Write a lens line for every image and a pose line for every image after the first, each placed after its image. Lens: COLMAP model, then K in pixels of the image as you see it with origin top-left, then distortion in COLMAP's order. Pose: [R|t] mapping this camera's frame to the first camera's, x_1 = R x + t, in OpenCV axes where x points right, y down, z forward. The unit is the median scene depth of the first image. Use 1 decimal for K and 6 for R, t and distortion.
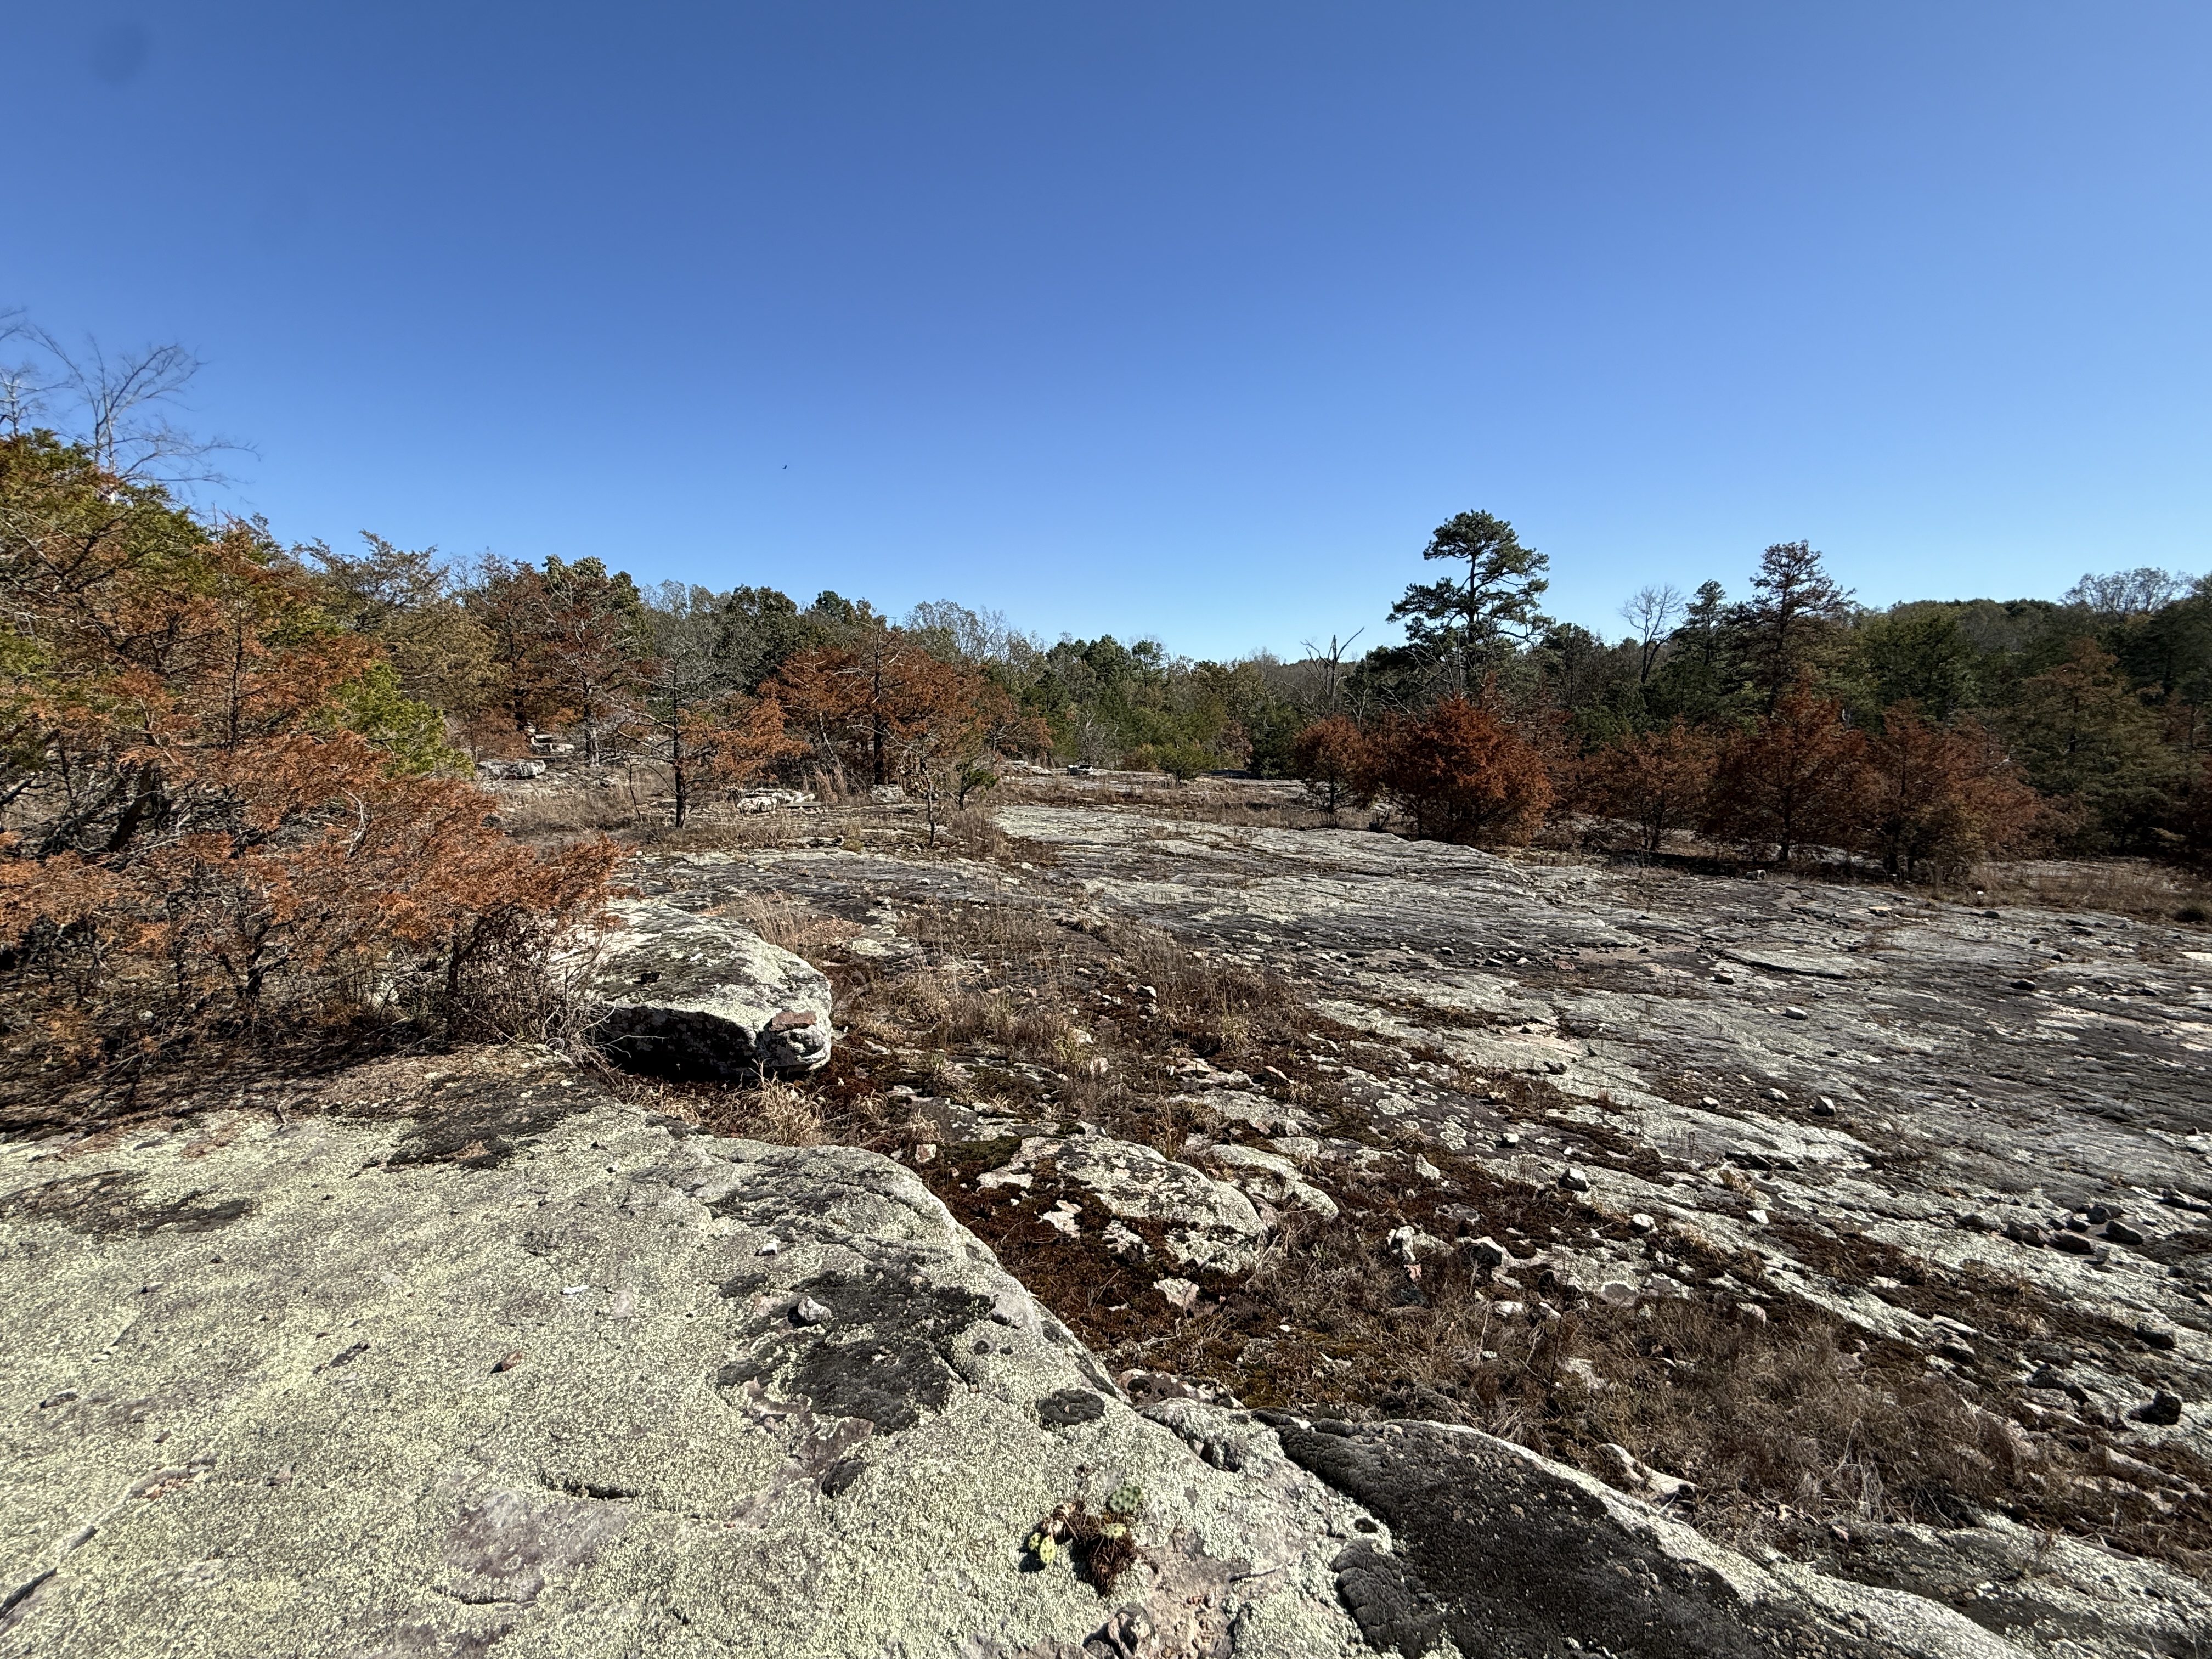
lens RADIAL K [[907.0, 0, 1111.3], [0, 907.0, 828.4], [0, 0, 1]] dist [0.000703, -0.000367]
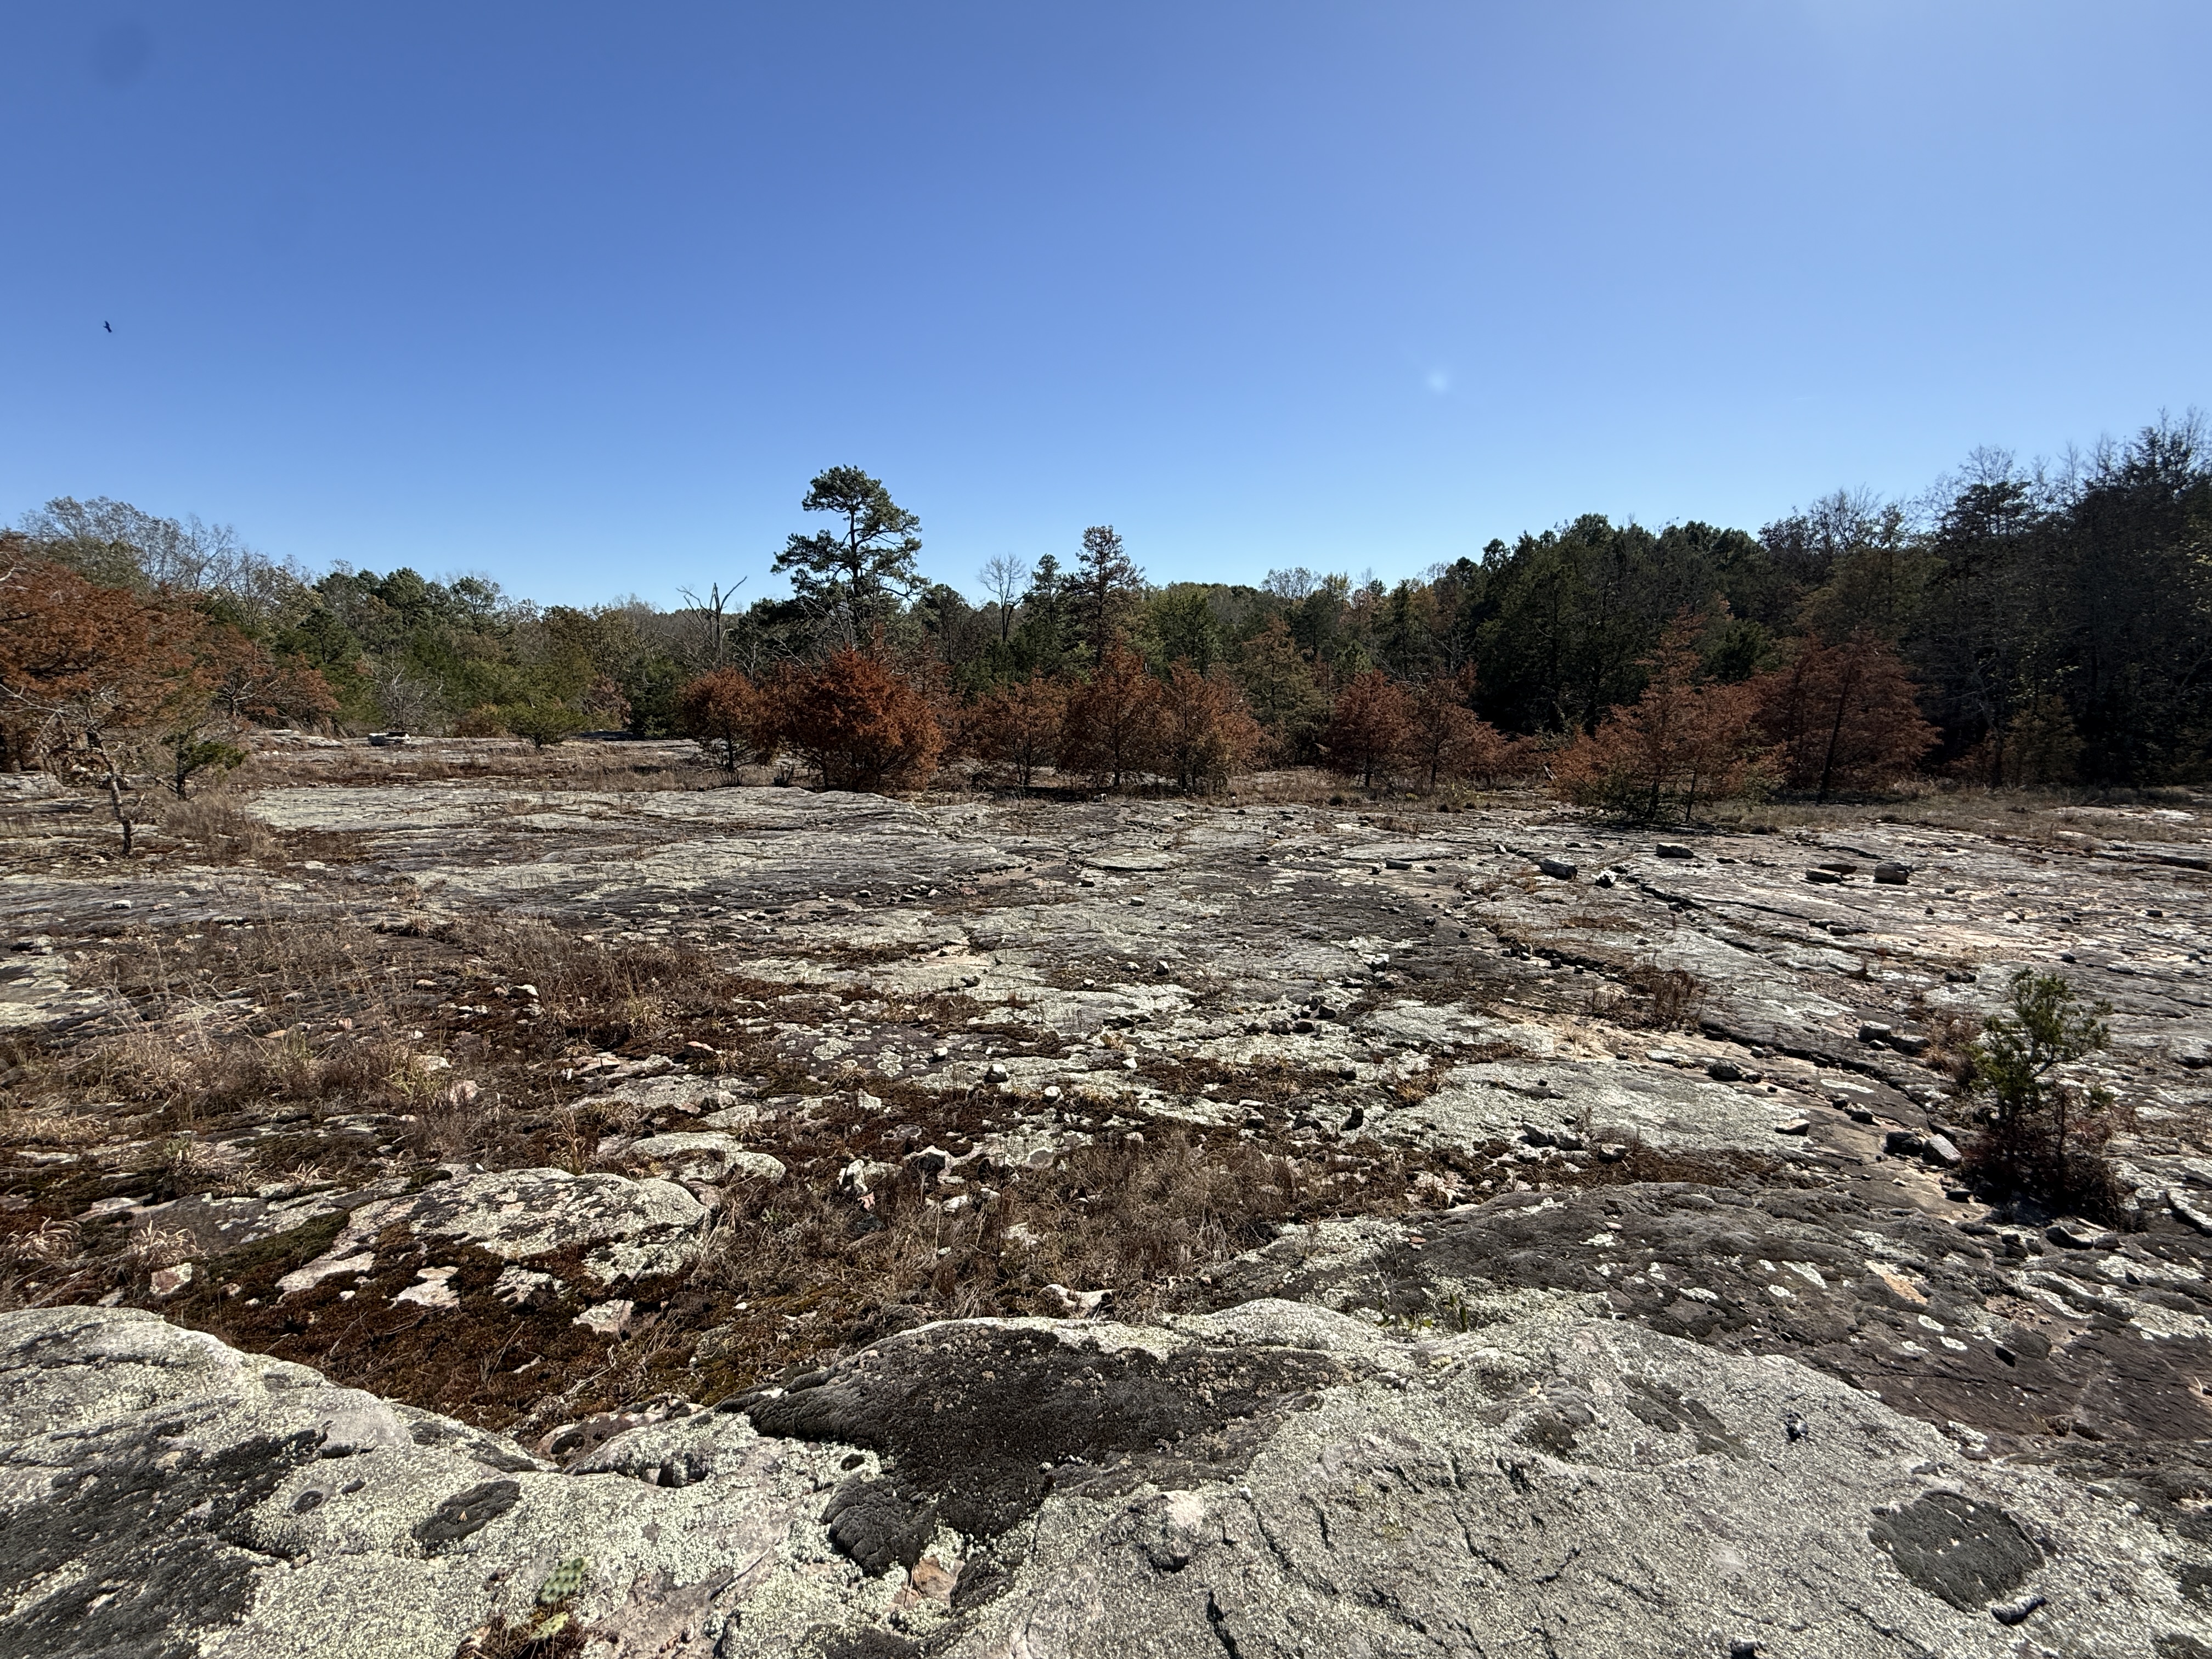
lens RADIAL K [[907.0, 0, 1105.1], [0, 907.0, 825.3], [0, 0, 1]] dist [0.000703, -0.000367]
pose [[0.806588, -0.102195, 0.582212, 0.001201], [0.076348, 0.994703, 0.068828, 0.016259], [-0.586162, -0.011065, 0.810118, 0.022583]]
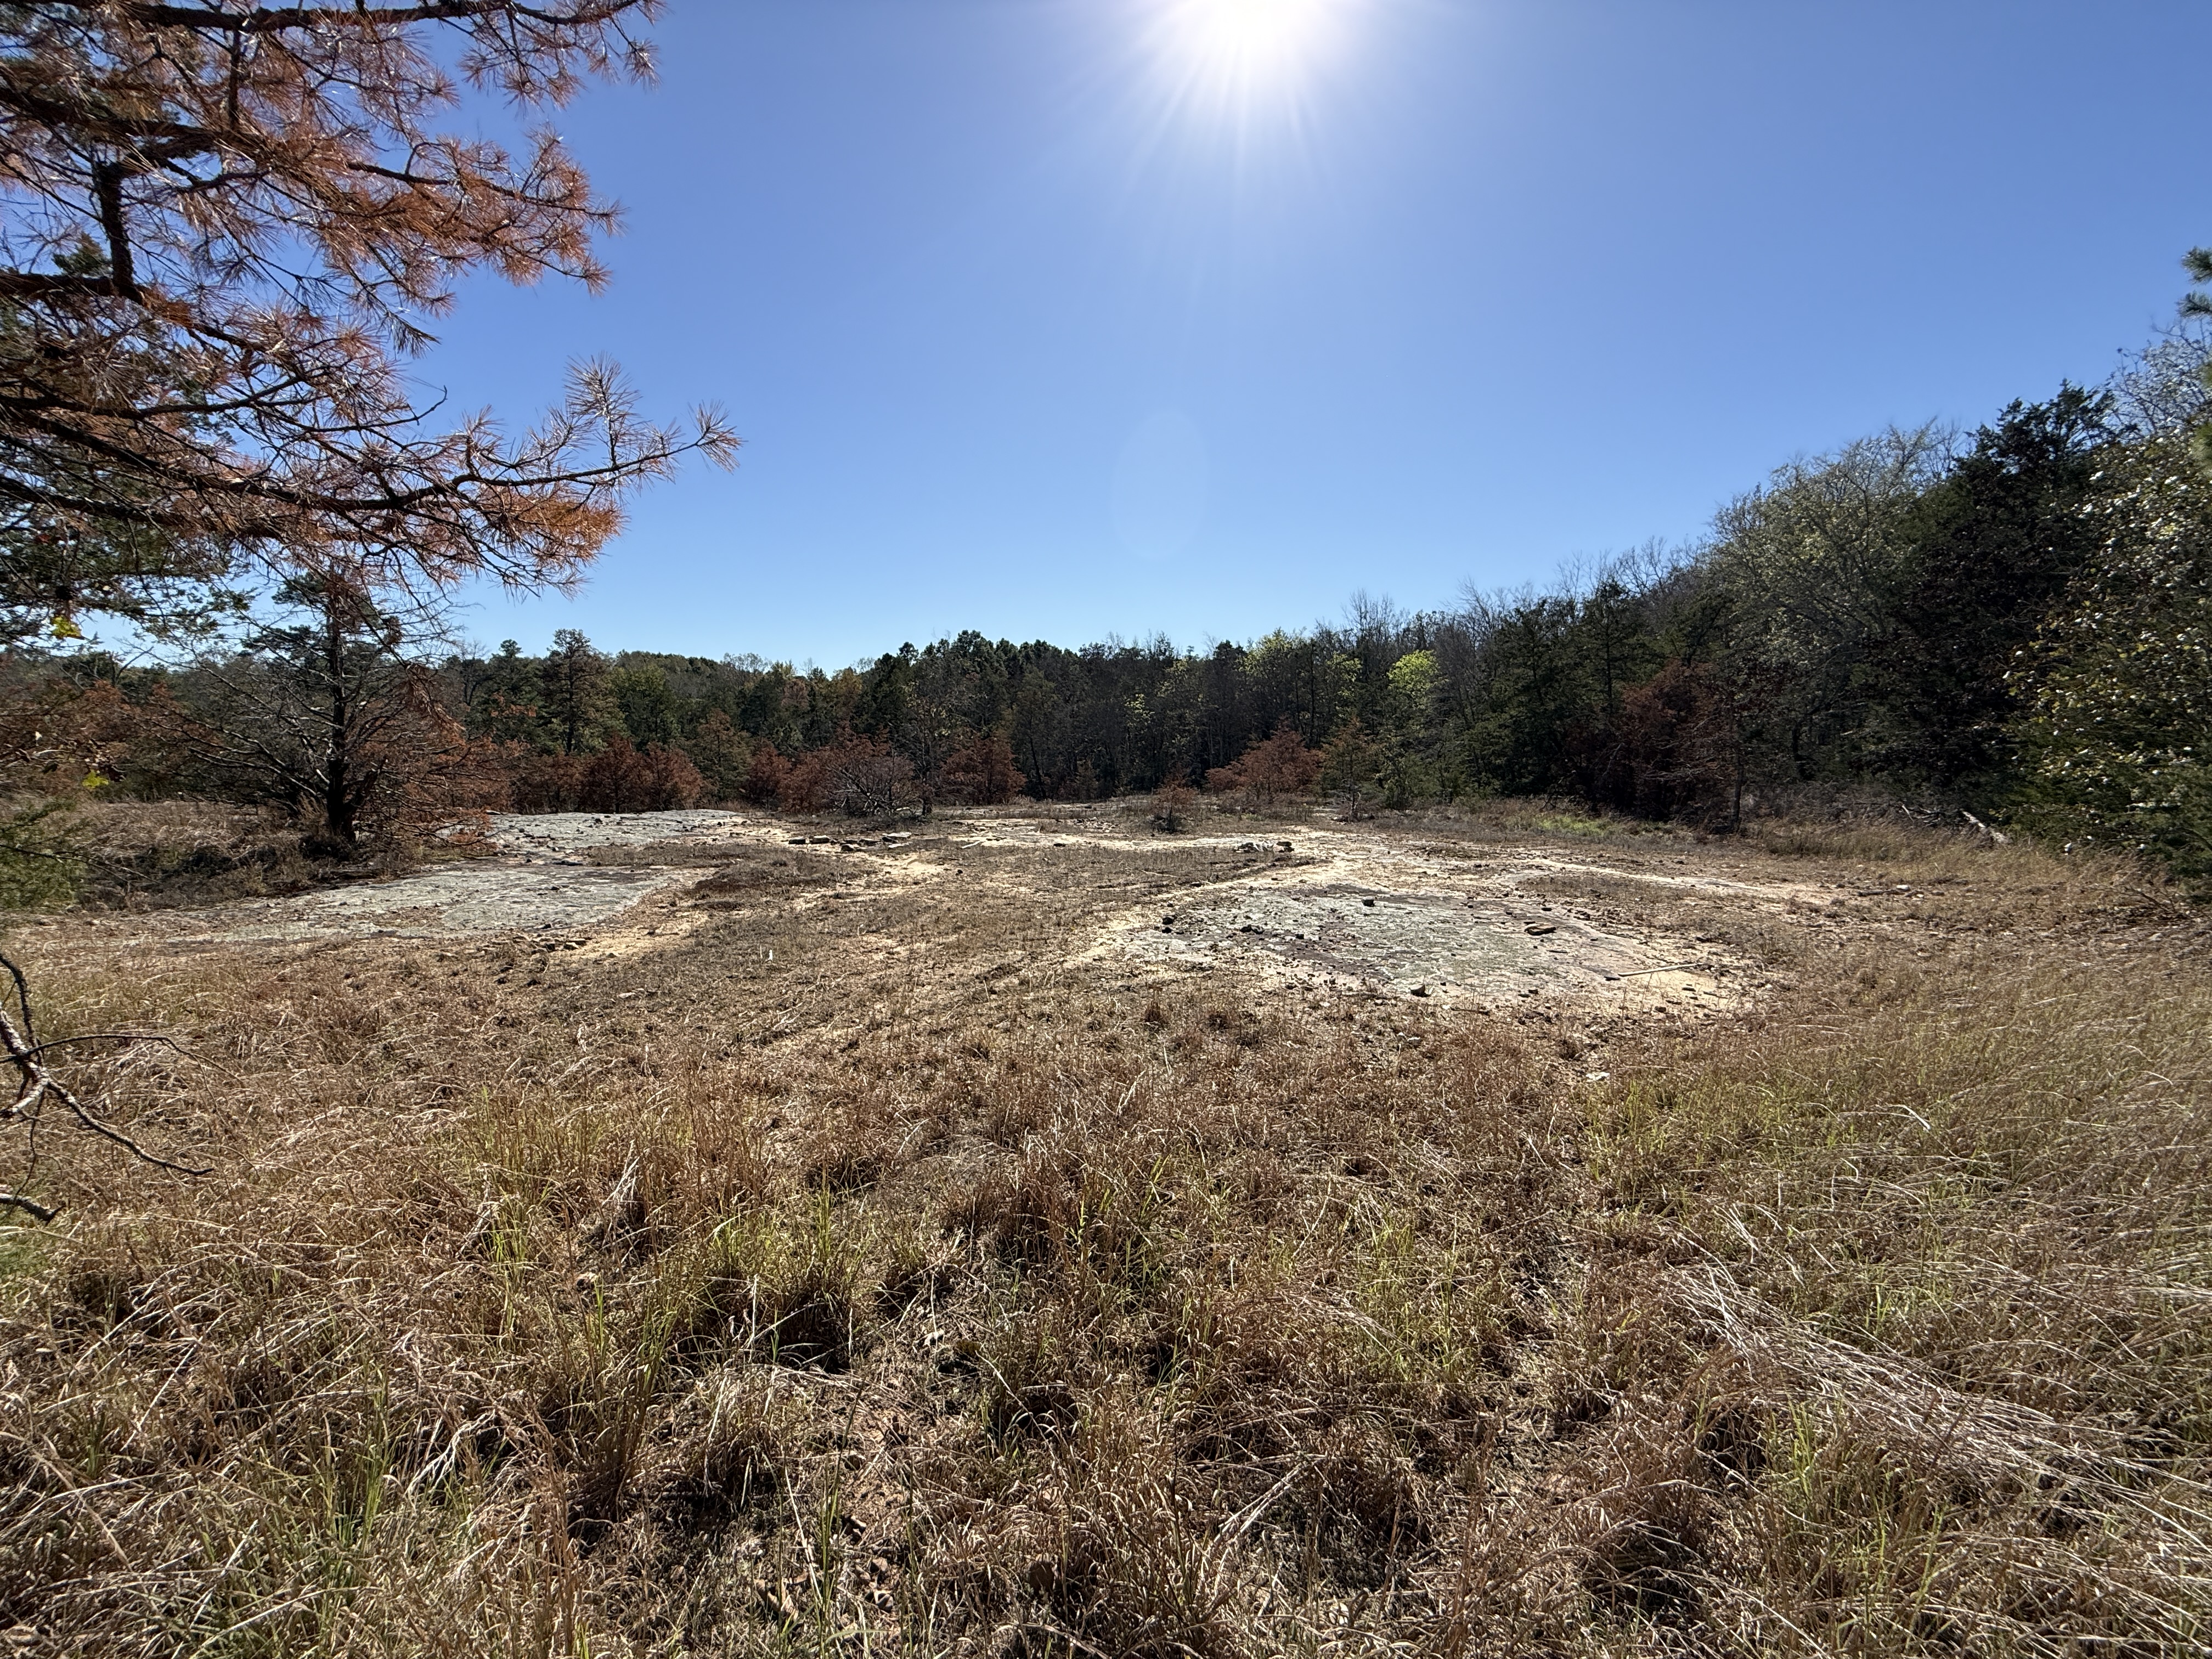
lens RADIAL K [[907.0, 0, 1100.1], [0, 907.0, 811.1], [0, 0, 1]] dist [0.000703, -0.000367]
pose [[0.373170, -0.070757, 0.925061, -3.550357], [0.107571, 0.993662, 0.032610, 0.366802], [-0.921505, 0.087341, 0.378417, -3.753357]]
